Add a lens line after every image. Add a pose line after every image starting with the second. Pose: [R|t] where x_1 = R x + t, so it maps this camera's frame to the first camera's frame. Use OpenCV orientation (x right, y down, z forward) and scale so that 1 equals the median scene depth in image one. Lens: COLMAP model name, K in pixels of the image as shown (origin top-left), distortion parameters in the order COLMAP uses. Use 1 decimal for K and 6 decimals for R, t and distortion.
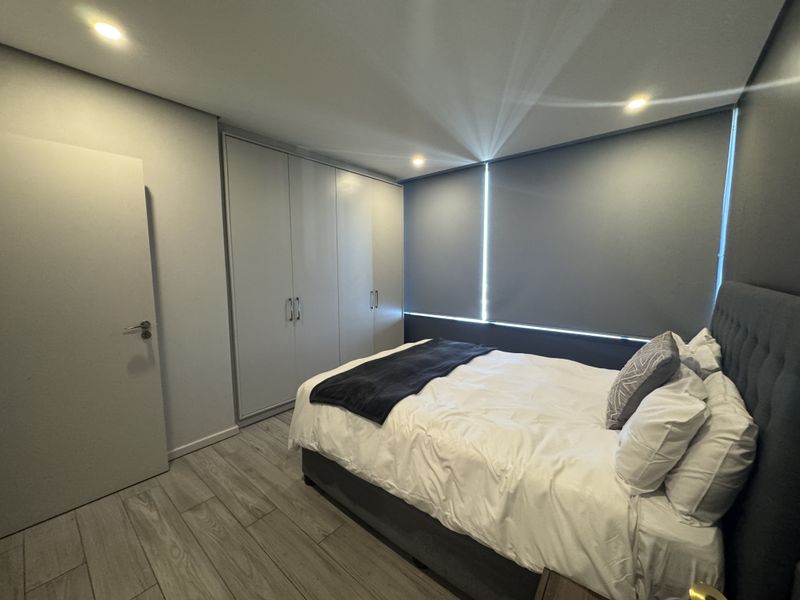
lens RADIAL K [[316.9, 0, 404.3], [0, 316.9, 300.7], [0, 0, 1]] dist [0.004904, -0.000081]
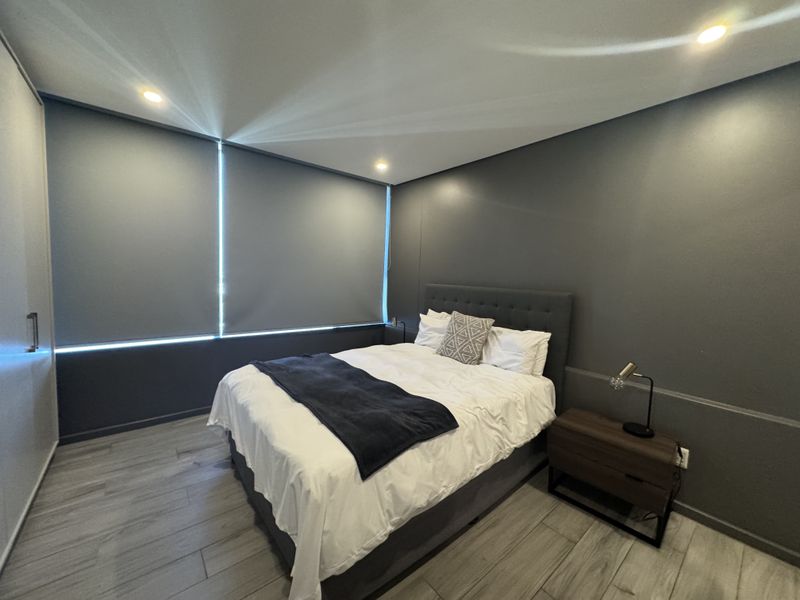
lens RADIAL K [[316.9, 0, 403.9], [0, 316.9, 297.0], [0, 0, 1]] dist [0.004904, -0.000081]
pose [[0.185851, -0.062262, 0.980603, -0.981309], [0.069893, 0.996300, 0.050012, -0.093435], [-0.980089, 0.059243, 0.189515, 0.838804]]
